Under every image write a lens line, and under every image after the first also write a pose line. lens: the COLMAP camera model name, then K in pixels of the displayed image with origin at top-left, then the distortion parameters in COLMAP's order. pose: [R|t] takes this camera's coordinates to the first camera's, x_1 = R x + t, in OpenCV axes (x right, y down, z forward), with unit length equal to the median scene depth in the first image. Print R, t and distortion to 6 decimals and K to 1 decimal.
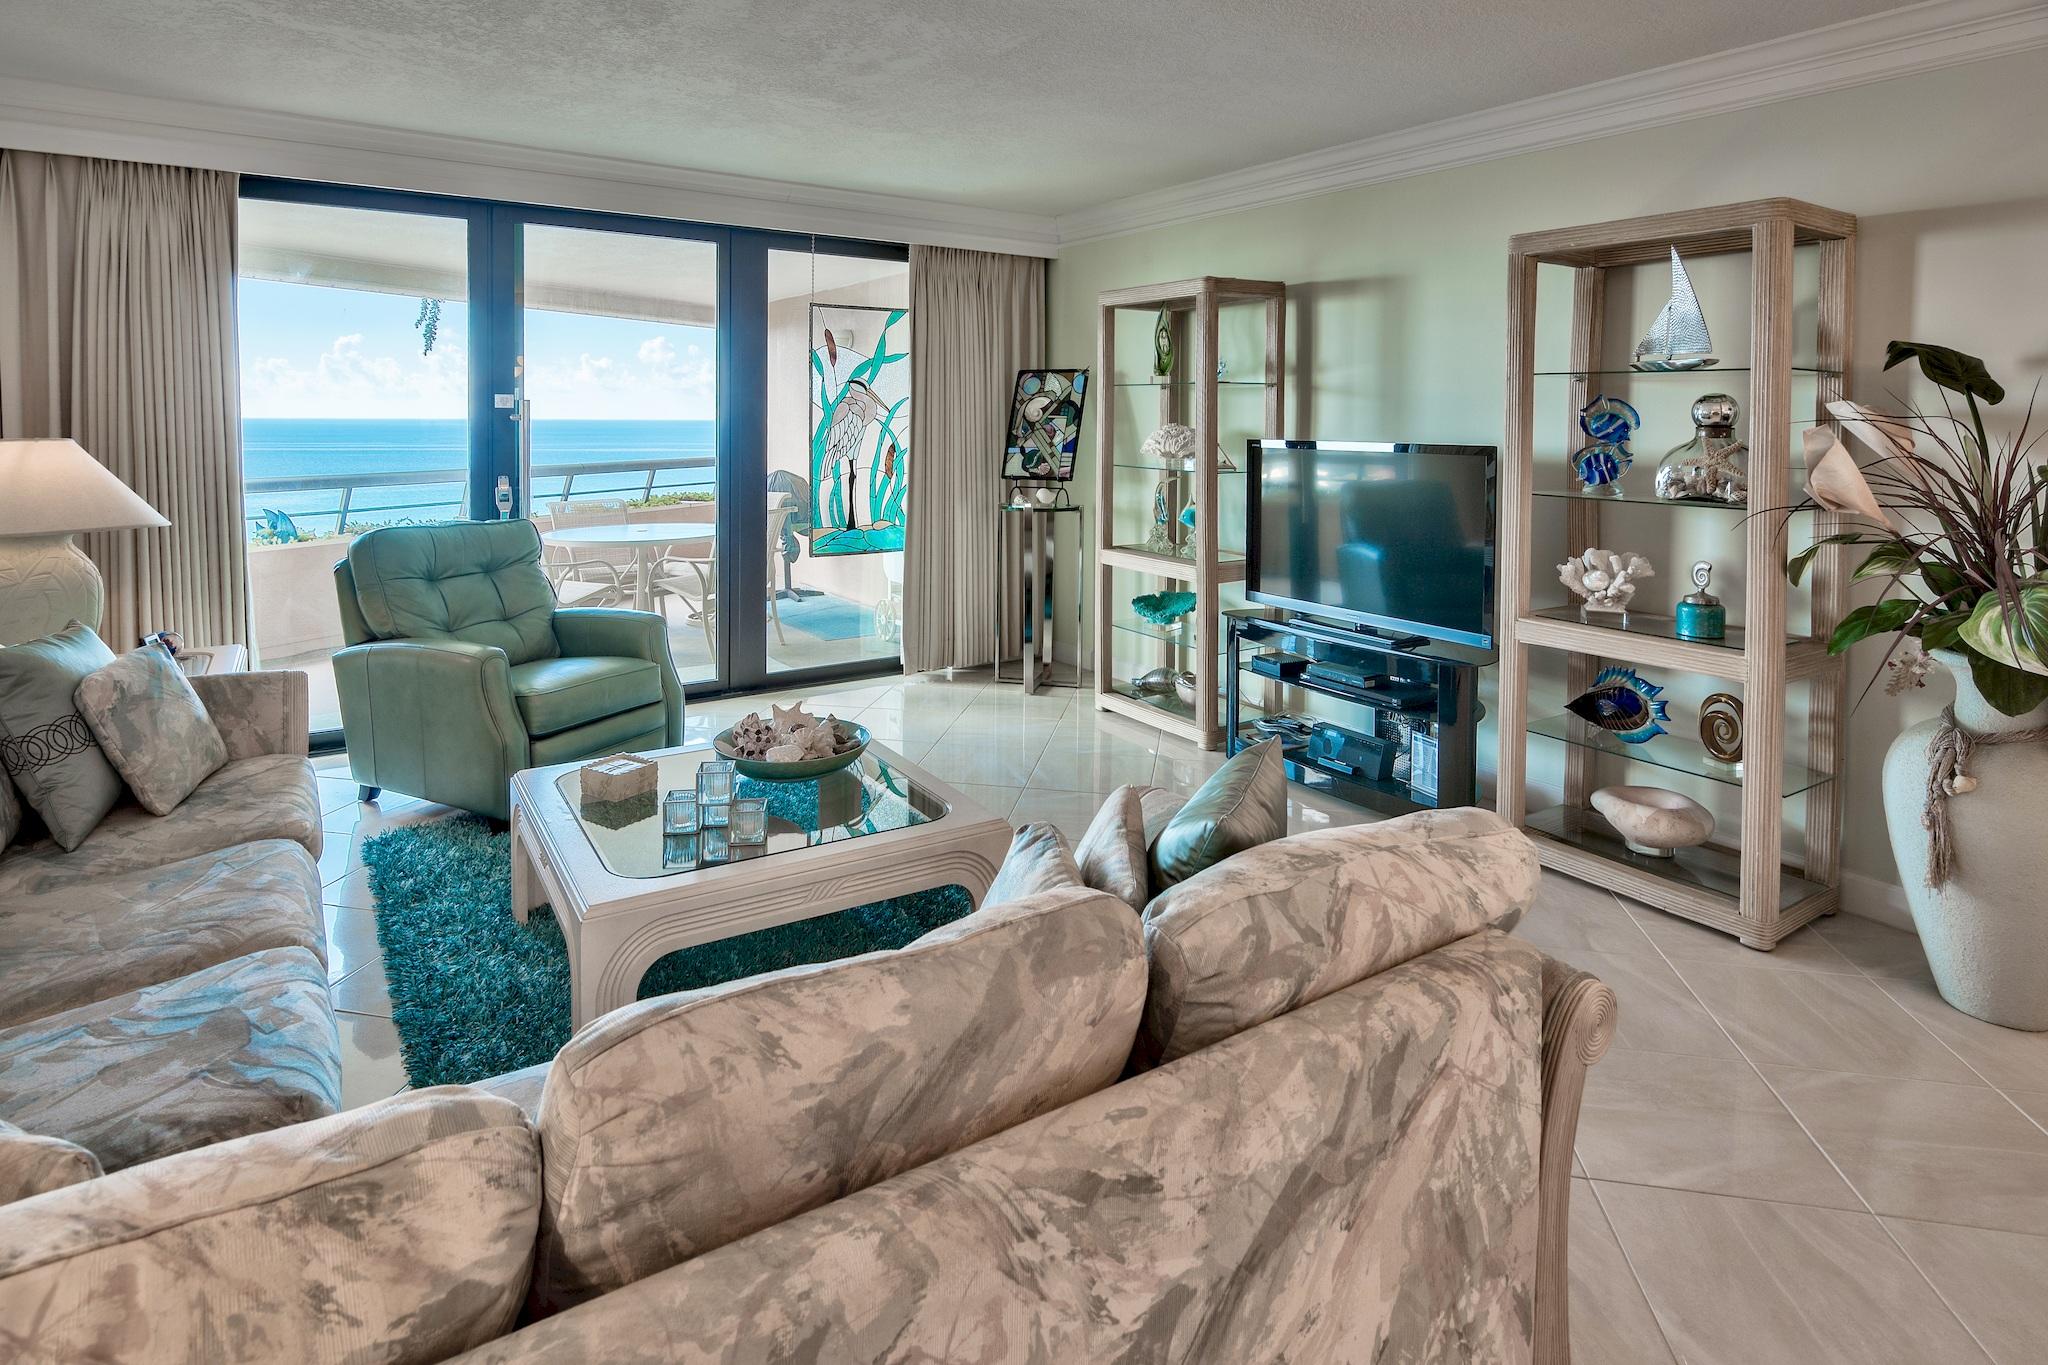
lens RADIAL K [[1087.8, 0, 1025.6], [0, 1087.8, 457.8], [0, 0, 1]] dist [-0.003144, 0.000488]
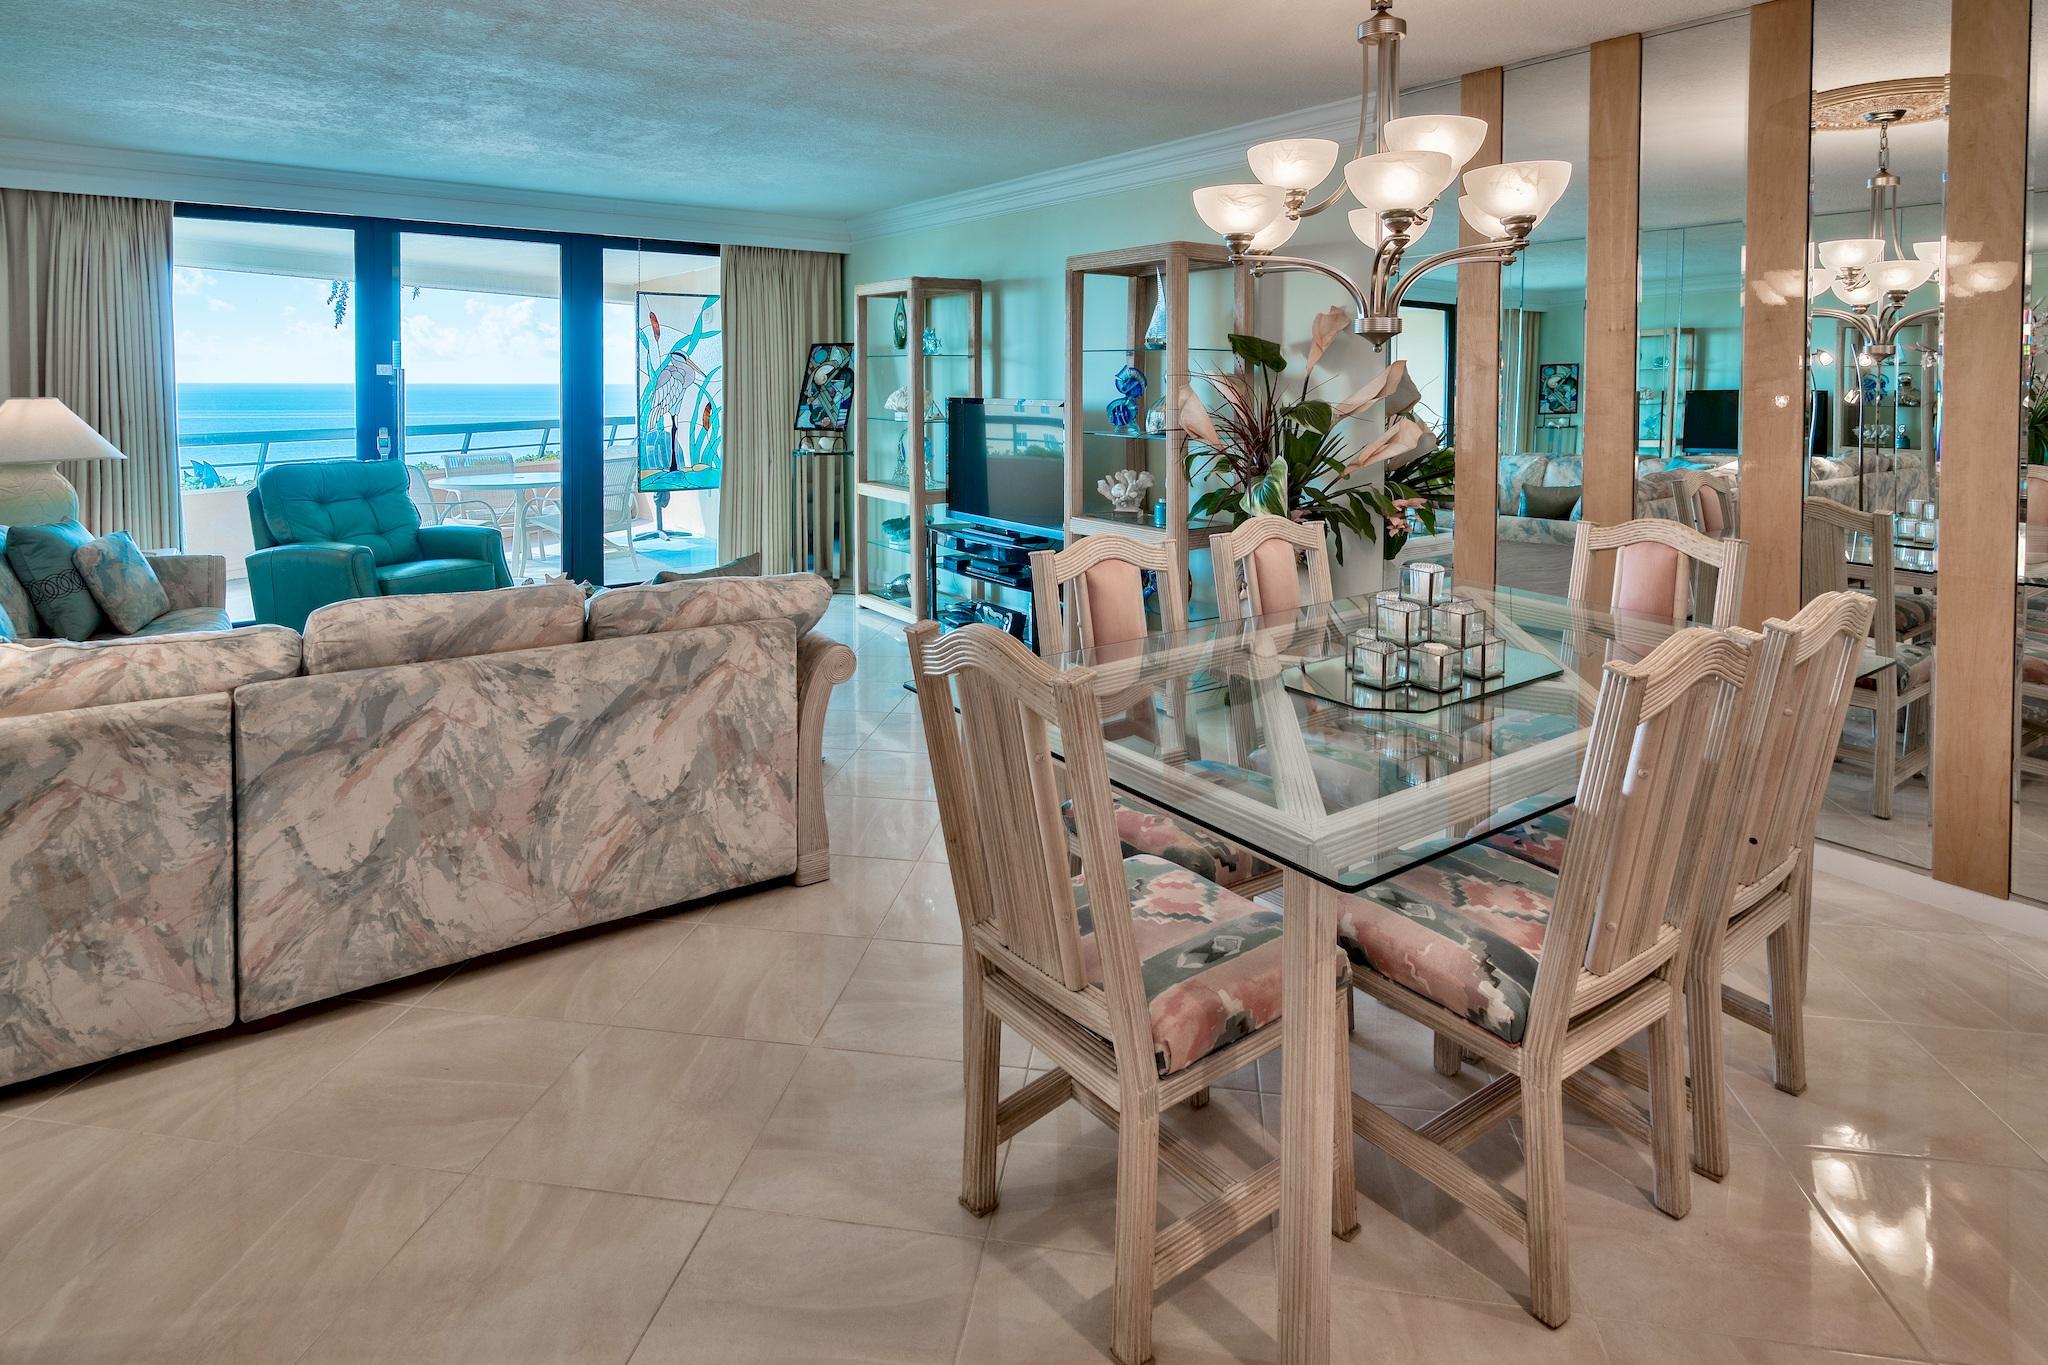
lens RADIAL K [[1108.5, 0, 1026.7], [0, 1108.5, 417.3], [0, 0, 1]] dist [0.003811, 0.000415]
pose [[0.999356, -0.003848, 0.035689, 0.247791], [0.003992, 0.999984, -0.003959, 0.013184], [-0.035673, 0.004099, 0.999355, -0.362971]]
